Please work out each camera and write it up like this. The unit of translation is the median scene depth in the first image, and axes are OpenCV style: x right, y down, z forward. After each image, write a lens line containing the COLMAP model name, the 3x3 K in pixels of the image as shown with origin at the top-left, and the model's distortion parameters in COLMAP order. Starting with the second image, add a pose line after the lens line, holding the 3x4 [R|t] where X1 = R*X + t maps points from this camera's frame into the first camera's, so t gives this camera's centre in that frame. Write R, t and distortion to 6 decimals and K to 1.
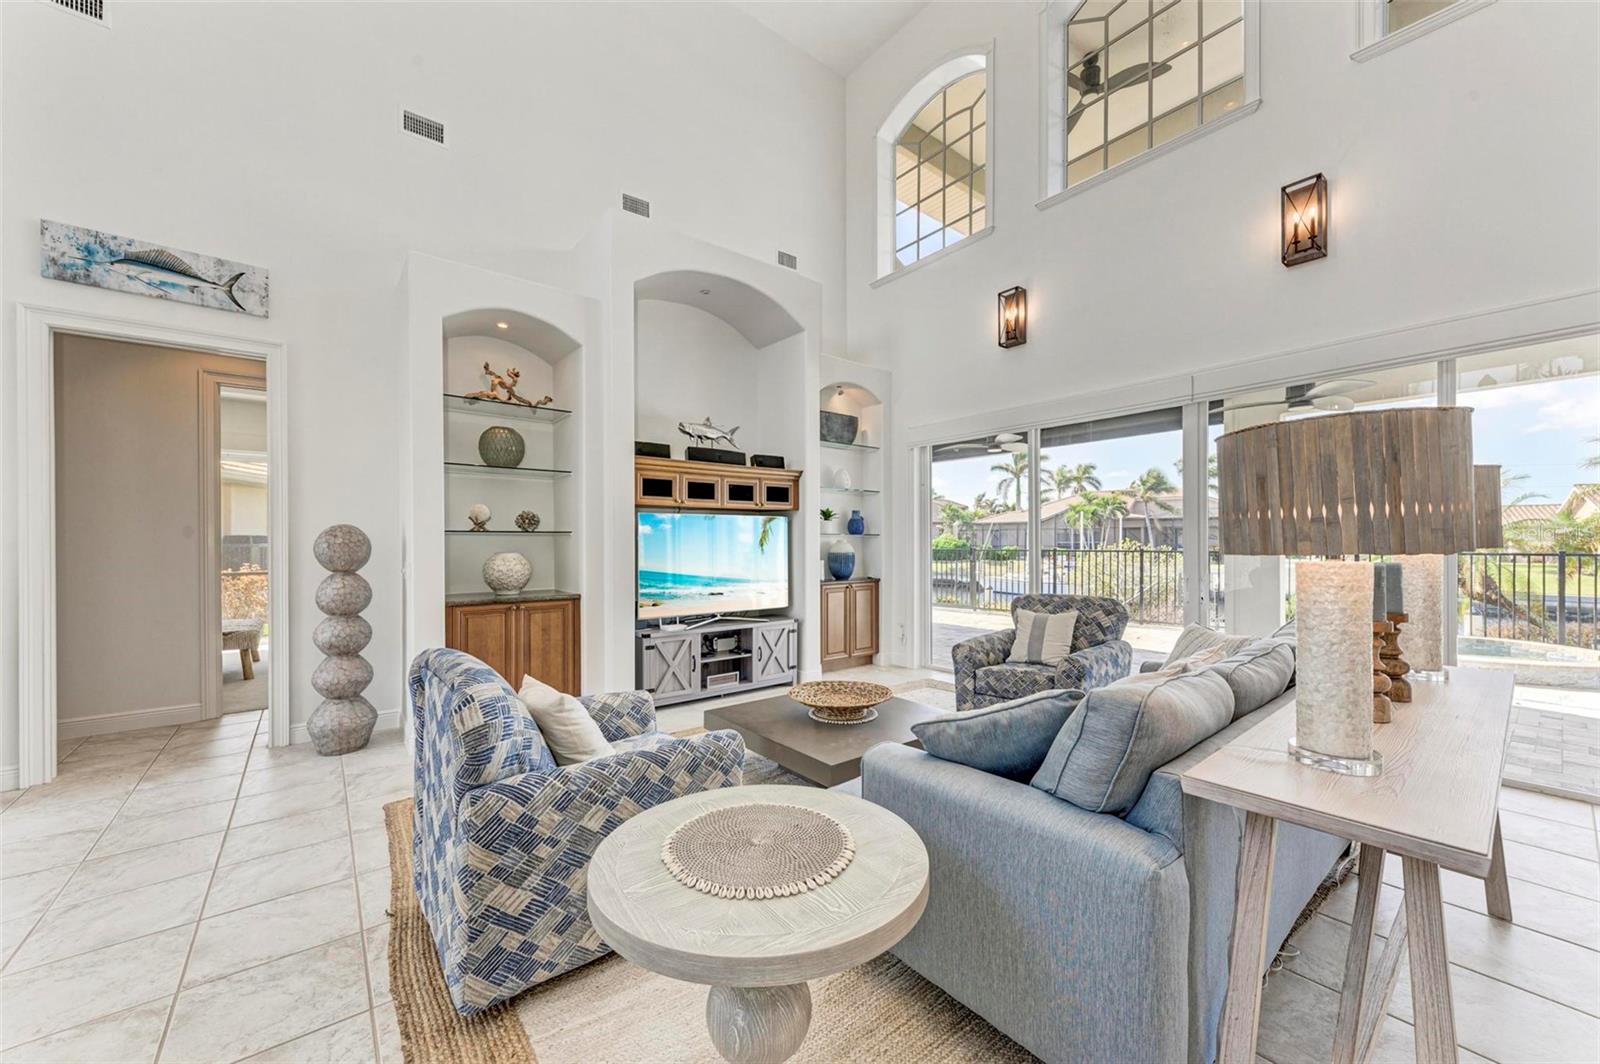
lens RADIAL K [[605.3, 0, 801.5], [0, 605.3, 543.2], [0, 0, 1]] dist [0.006404, -0.000198]
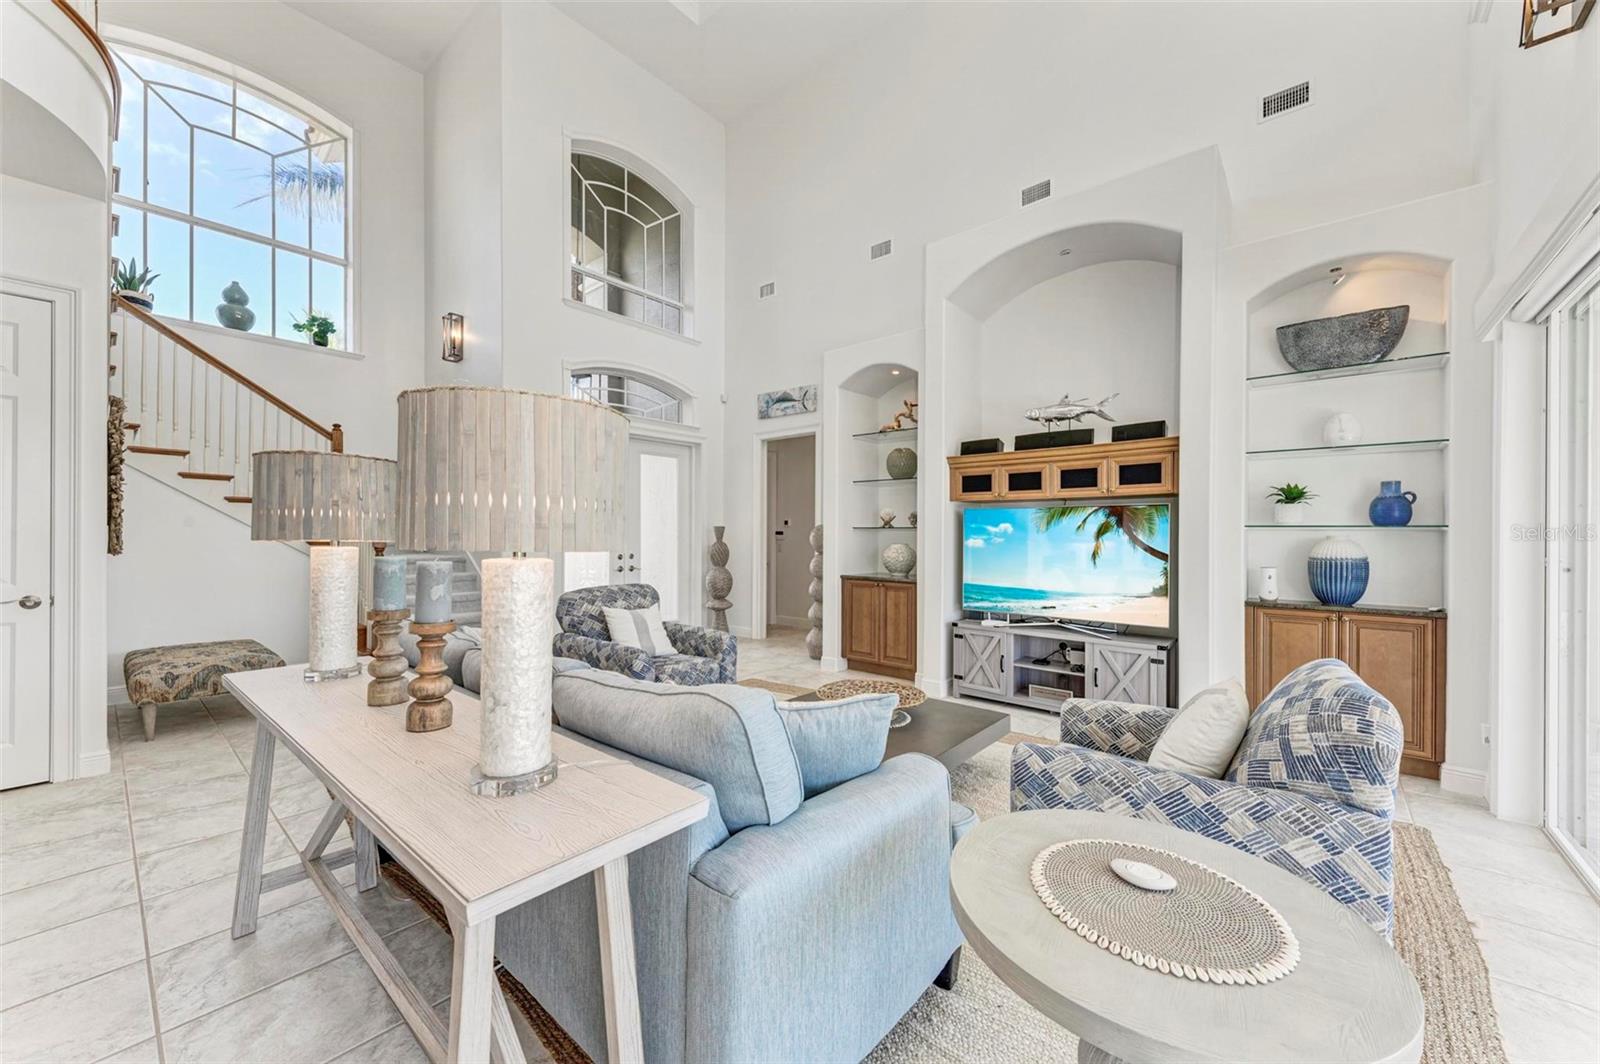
lens RADIAL K [[600.5, 0, 799.5], [0, 600.5, 535.1], [0, 0, 1]] dist [0.010079, 0.000123]
pose [[0.184269, 0.002221, -0.982873, 0.654362], [-0.009122, 0.999958, 0.000549, -0.001587], [0.982833, 0.008865, 0.184282, 0.476304]]
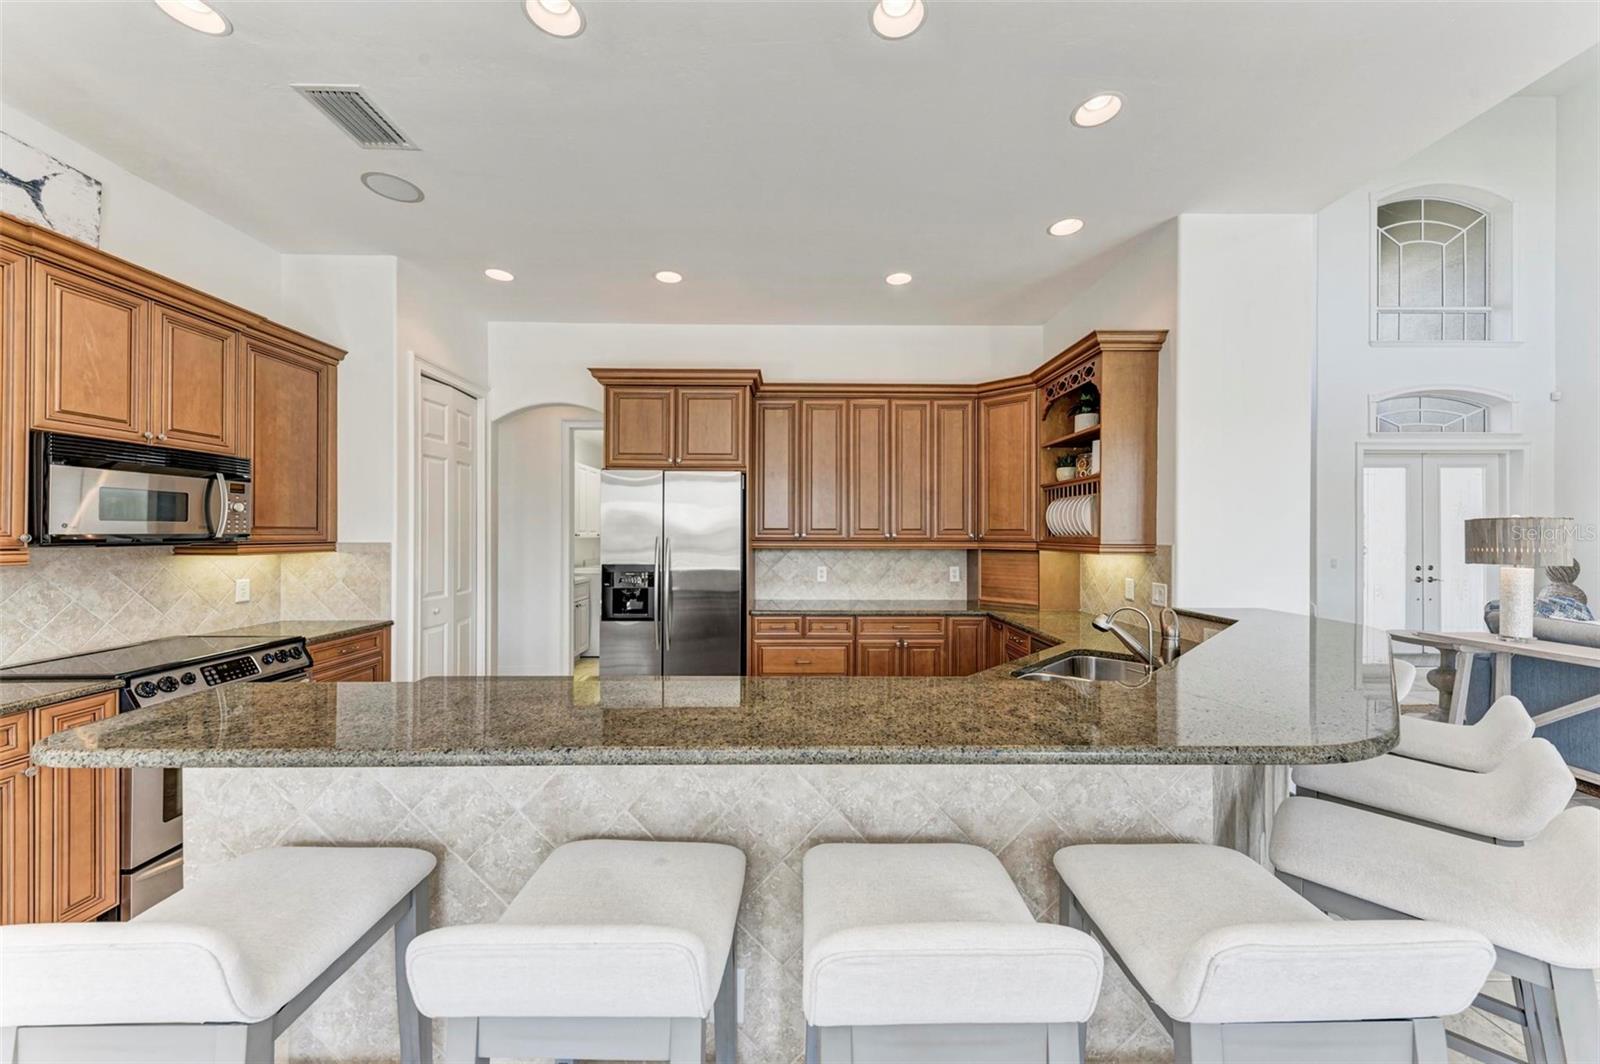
lens RADIAL K [[572.2, 0, 801.9], [0, 572.2, 535.0], [0, 0, 1]] dist [0.017354, -0.005958]
pose [[-0.615293, 0.002366, -0.788295, 1.240940], [-0.003043, 0.999981, 0.005376, -0.029769], [0.788293, 0.005707, -0.615274, 0.019137]]
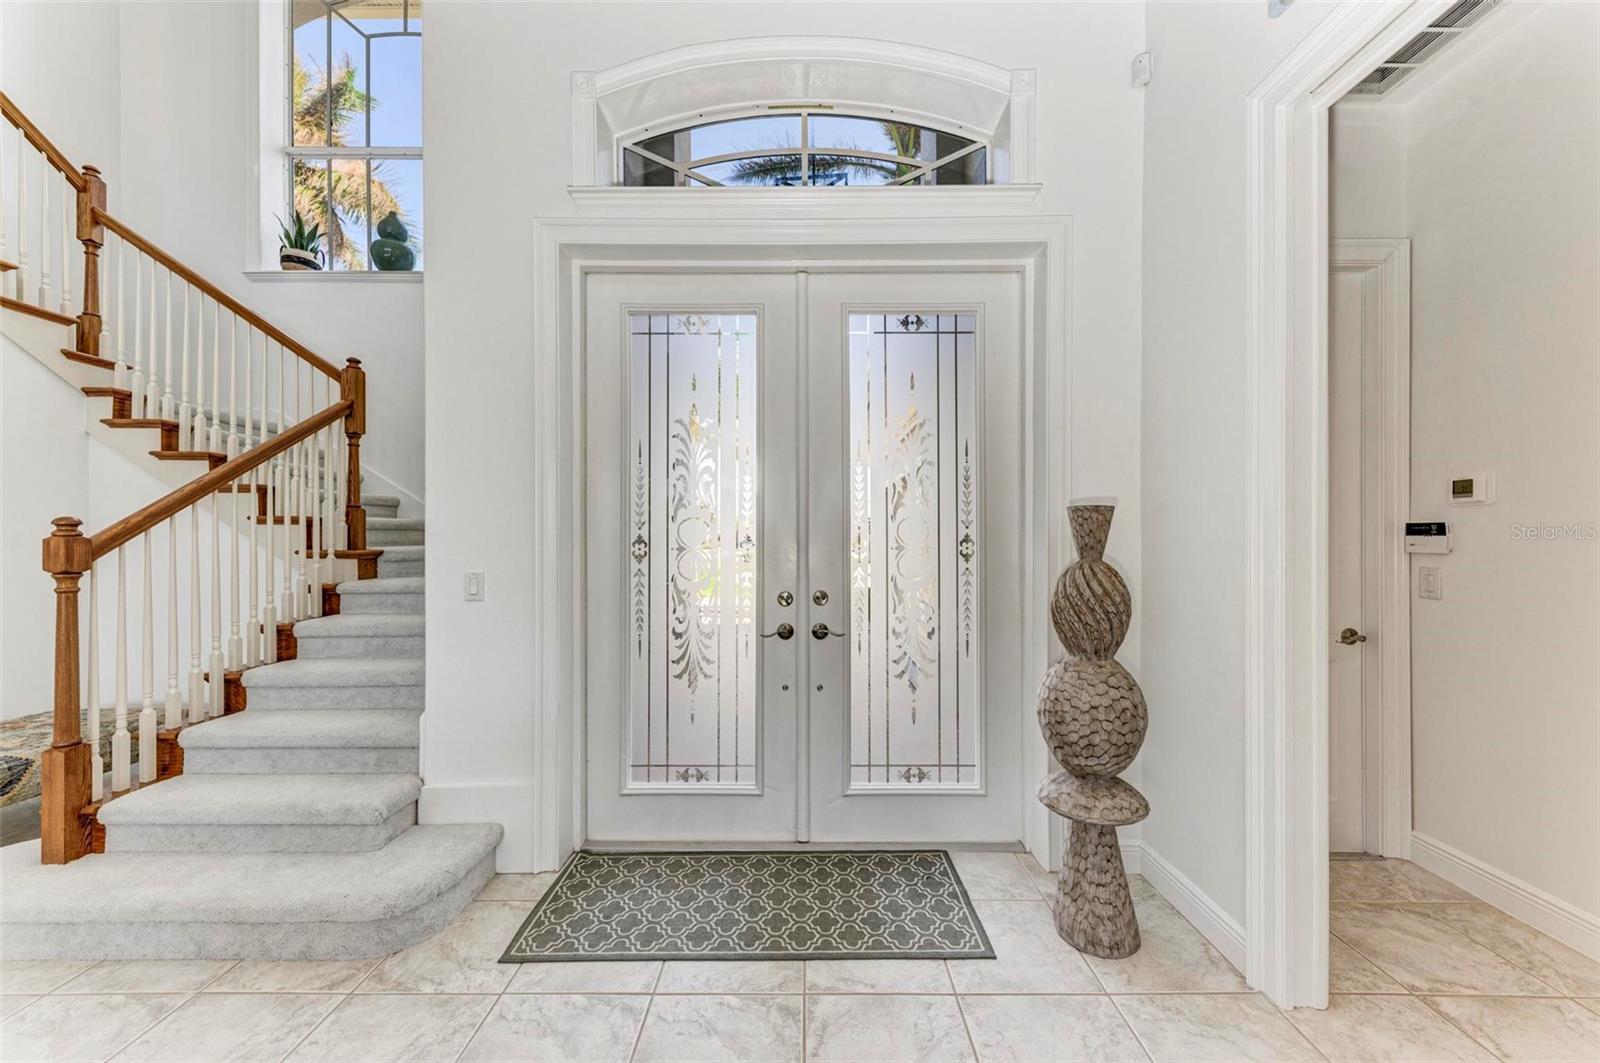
lens RADIAL K [[586.9, 0, 807.5], [0, 586.9, 539.1], [0, 0, 1]] dist [0.012842, -0.004221]
pose [[-0.628381, 0.009486, -0.777848, -0.384502], [-0.000089, 0.999925, 0.012266, -0.003878], [0.777905, 0.007777, -0.628333, 0.652020]]
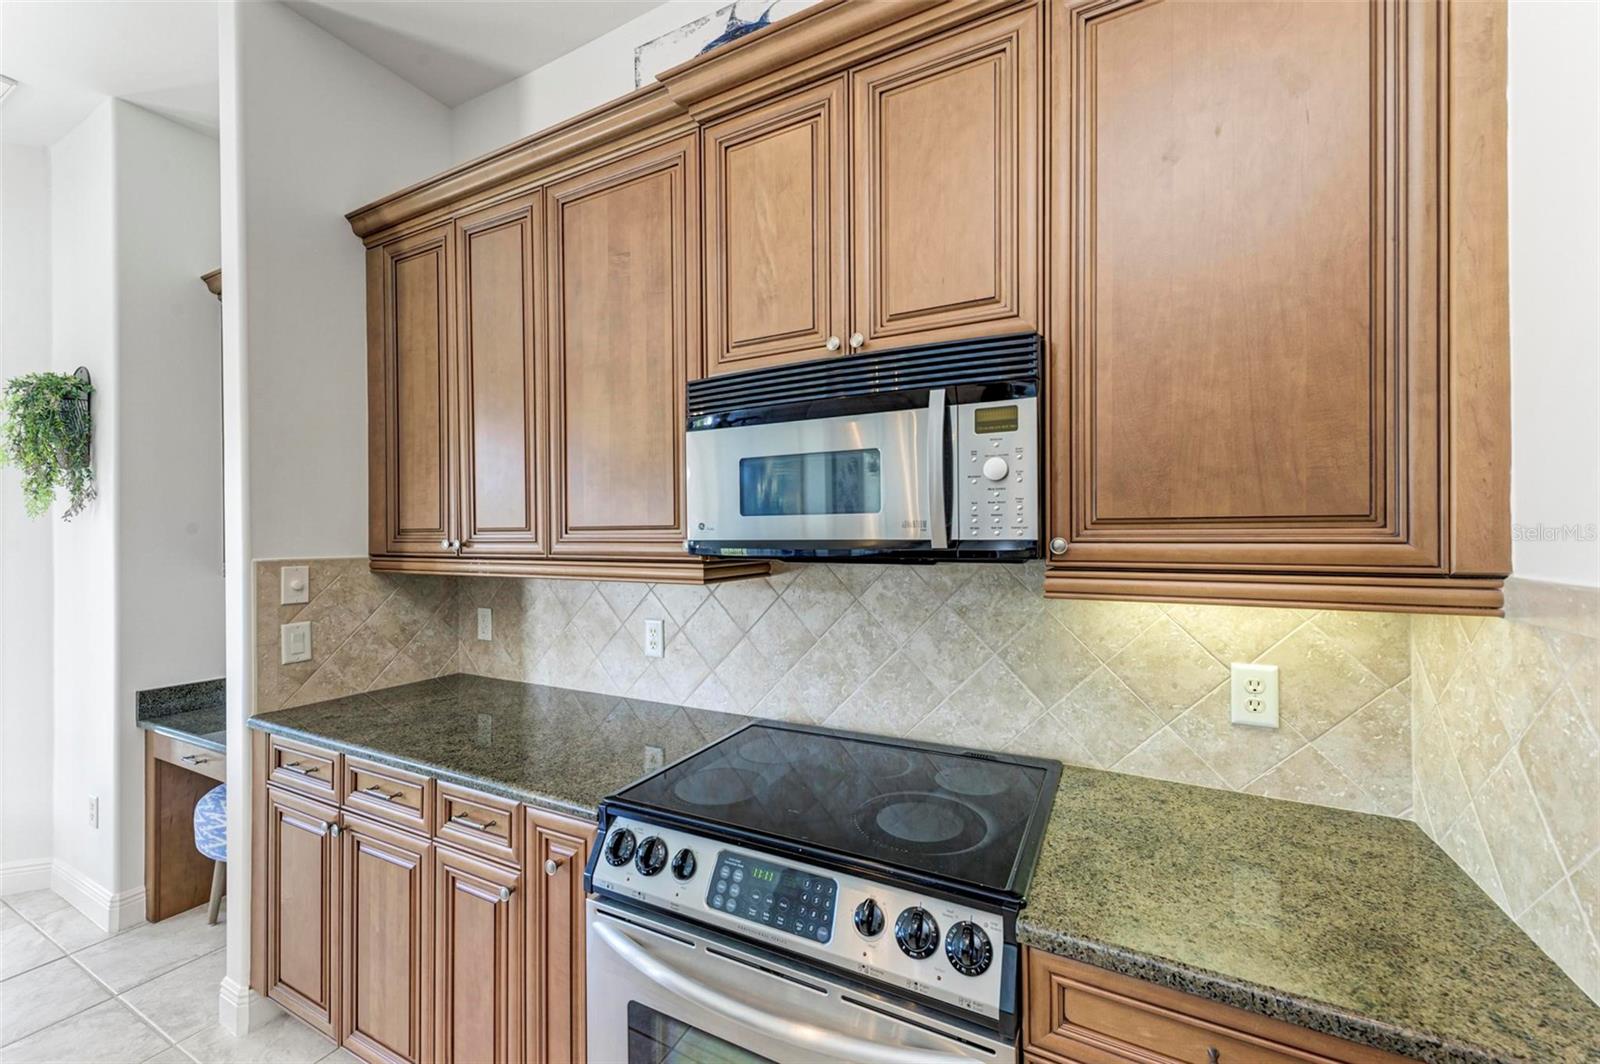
lens RADIAL K [[628.6, 0, 800.0], [0, 628.6, 532.0], [0, 0, 1]] dist [0.016864, 0.000013]
pose [[-0.399901, 0.006558, 0.916535, 0.965298], [0.008110, 0.999961, -0.003617, -0.028829], [-0.916522, 0.005987, -0.399939, -0.573860]]
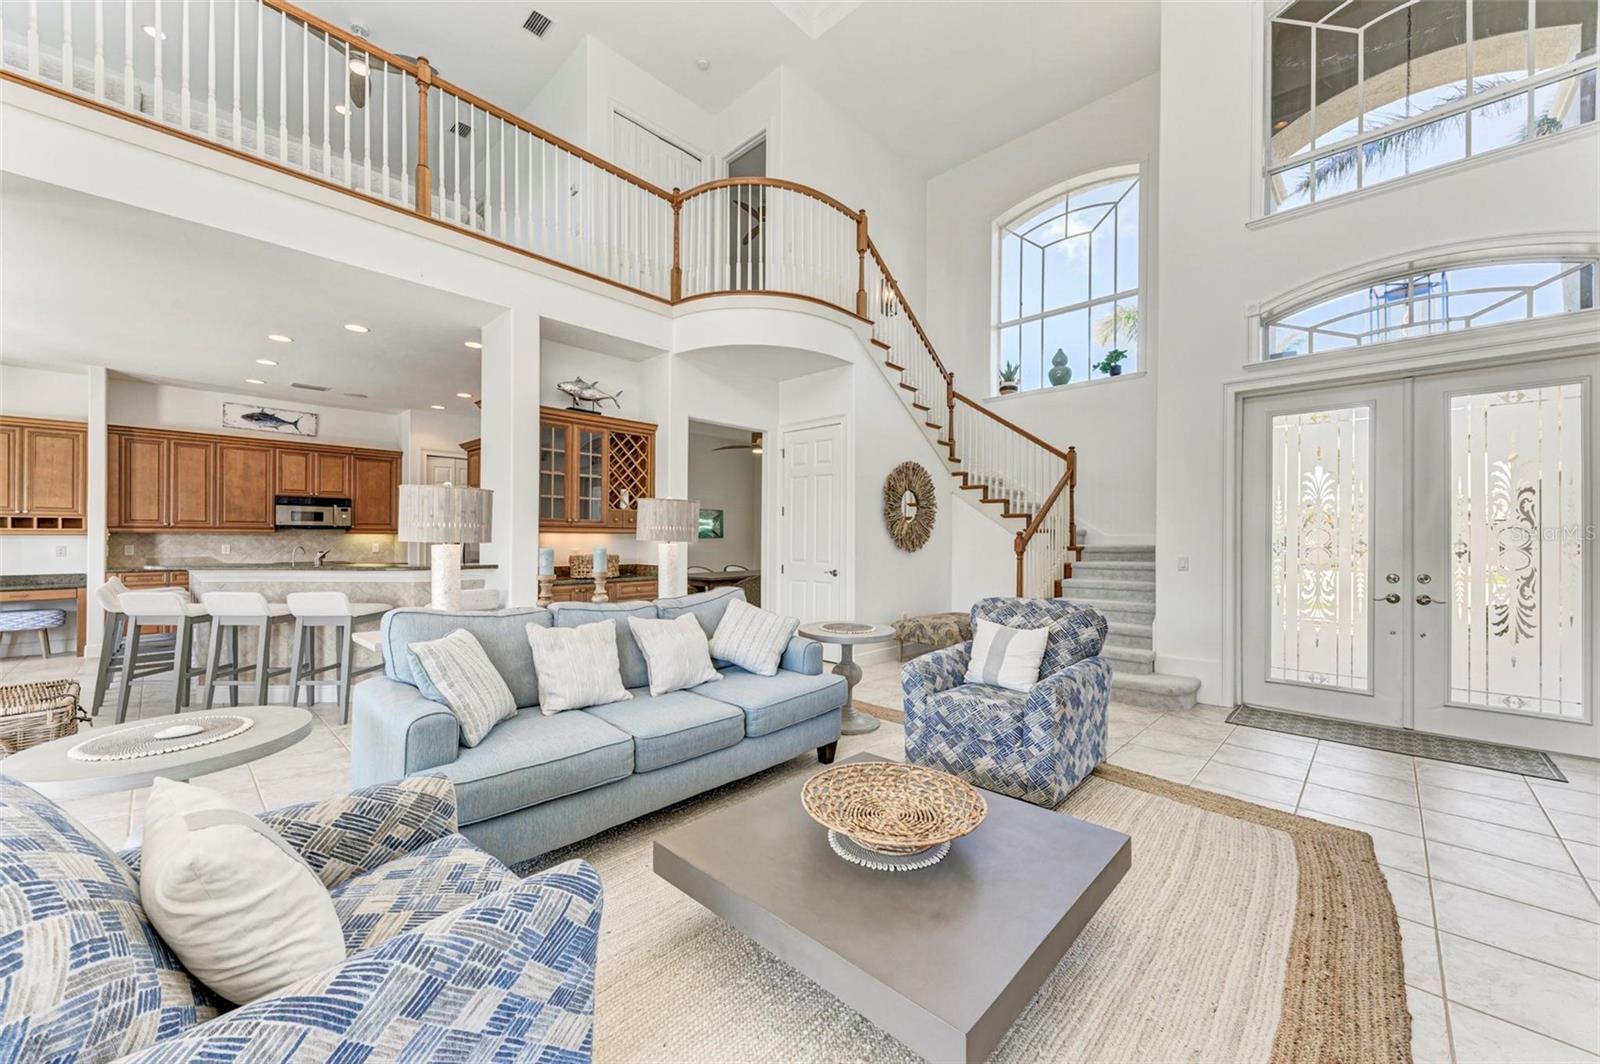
lens RADIAL K [[605.3, 0, 801.5], [0, 605.3, 543.2], [0, 0, 1]] dist [0.006404, -0.000198]
pose [[-0.989934, -0.002599, -0.141503, 0.167810], [-0.004095, 0.999939, 0.010279, -0.001606], [0.141468, 0.010755, -0.989884, 1.041540]]
